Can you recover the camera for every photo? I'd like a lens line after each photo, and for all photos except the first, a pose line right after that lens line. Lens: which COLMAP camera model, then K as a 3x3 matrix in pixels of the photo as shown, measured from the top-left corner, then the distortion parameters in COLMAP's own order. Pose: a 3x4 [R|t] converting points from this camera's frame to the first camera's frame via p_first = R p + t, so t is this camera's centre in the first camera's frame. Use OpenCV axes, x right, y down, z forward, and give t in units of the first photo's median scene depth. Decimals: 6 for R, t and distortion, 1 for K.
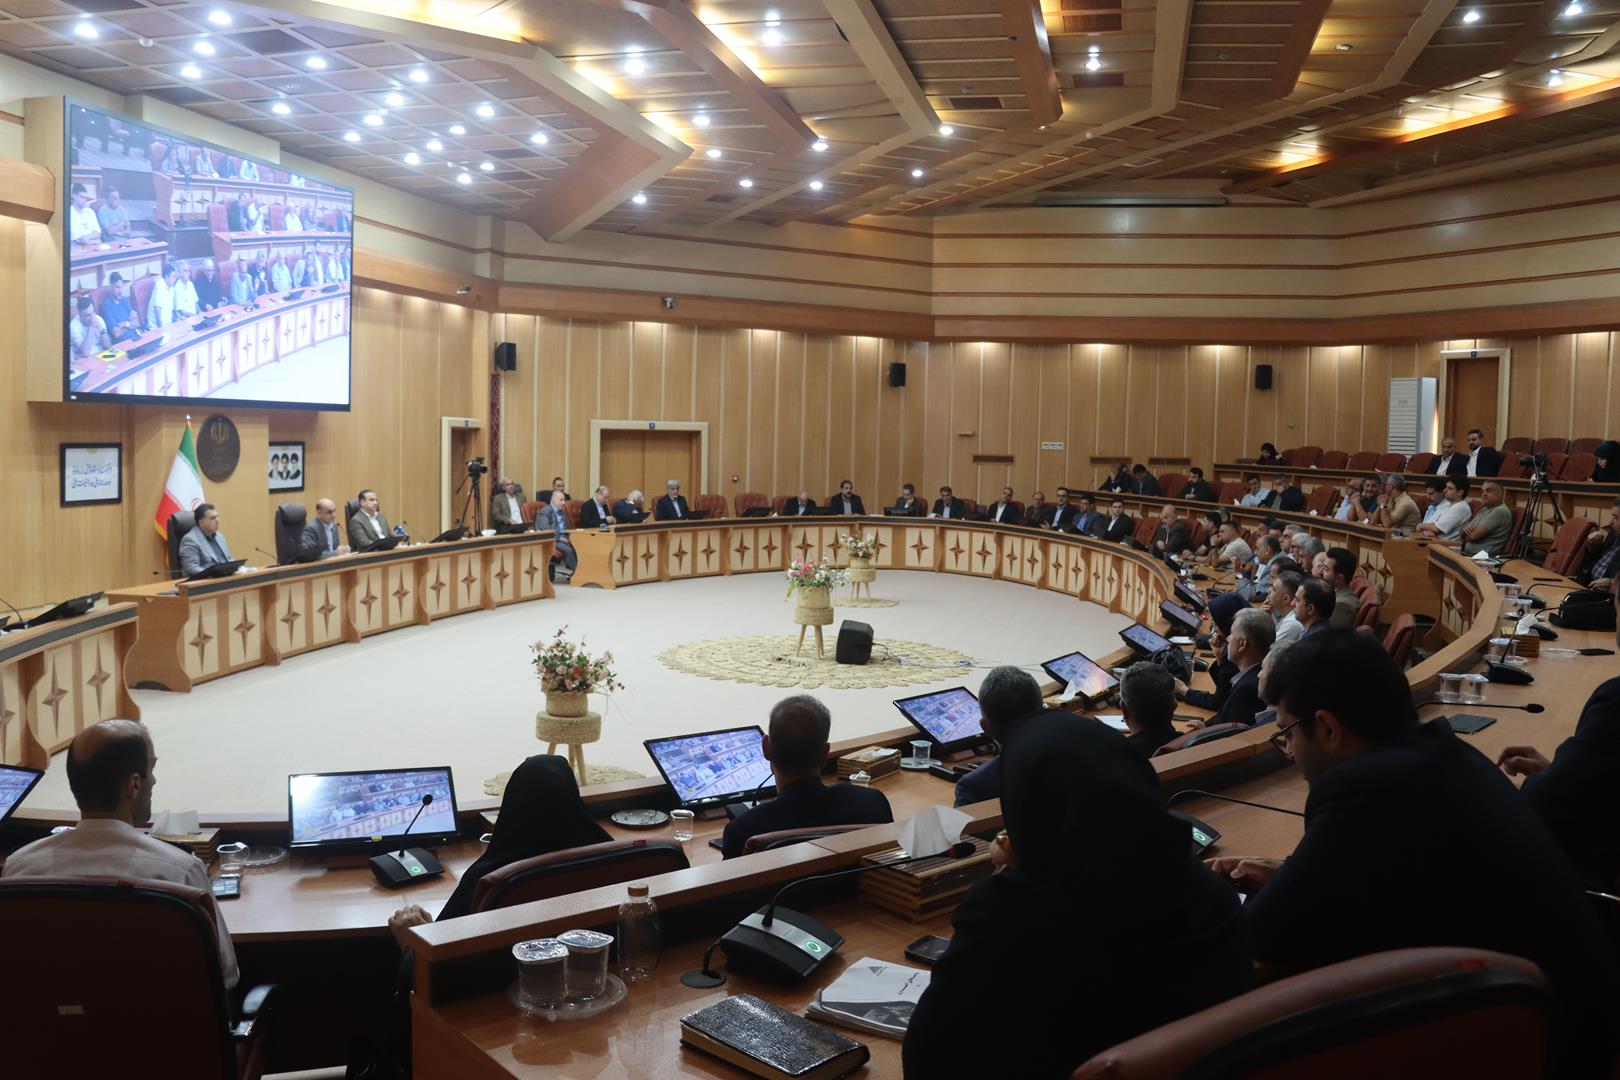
lens RADIAL K [[1431.4, 0, 805.2], [0, 1431.4, 548.8], [0, 0, 1]] dist [-0.077498, 0.015574]
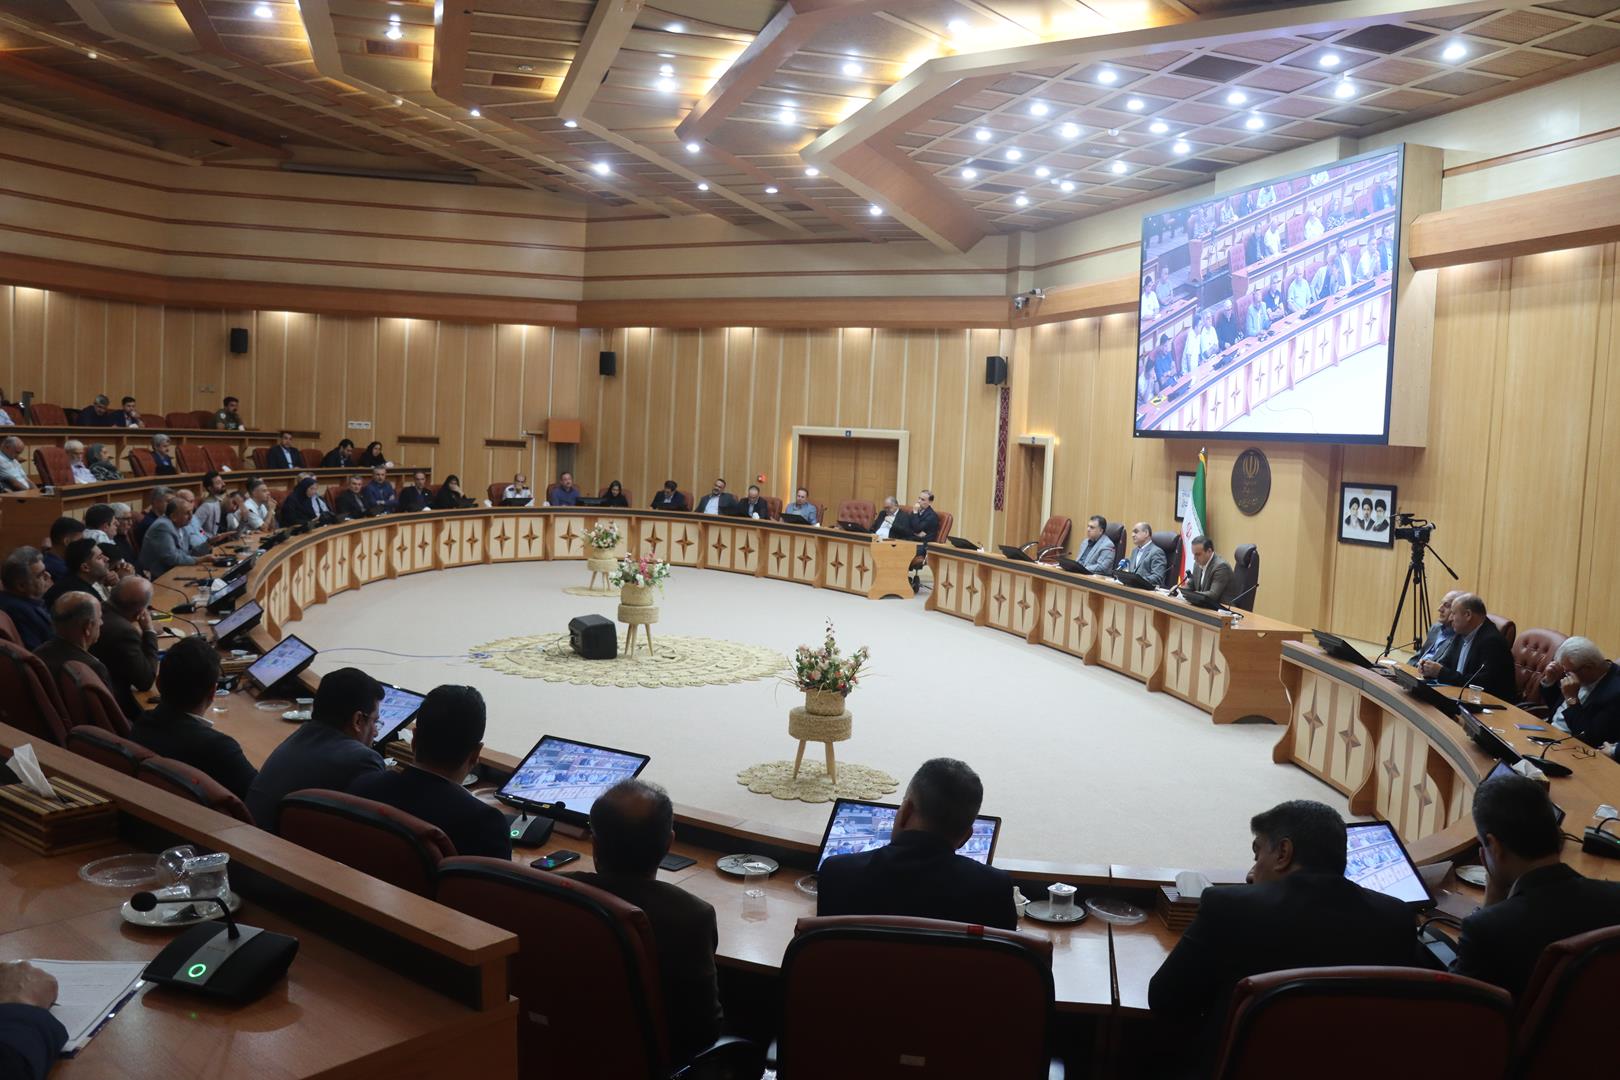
lens RADIAL K [[1431.4, 0, 808.5], [0, 1431.4, 525.3], [0, 0, 1]] dist [-0.077498, 0.015574]
pose [[-0.879898, -0.030056, -0.474211, 0.347675], [-0.099527, 0.987517, 0.122081, -0.136787], [0.464622, 0.154616, -0.871906, 1.792364]]
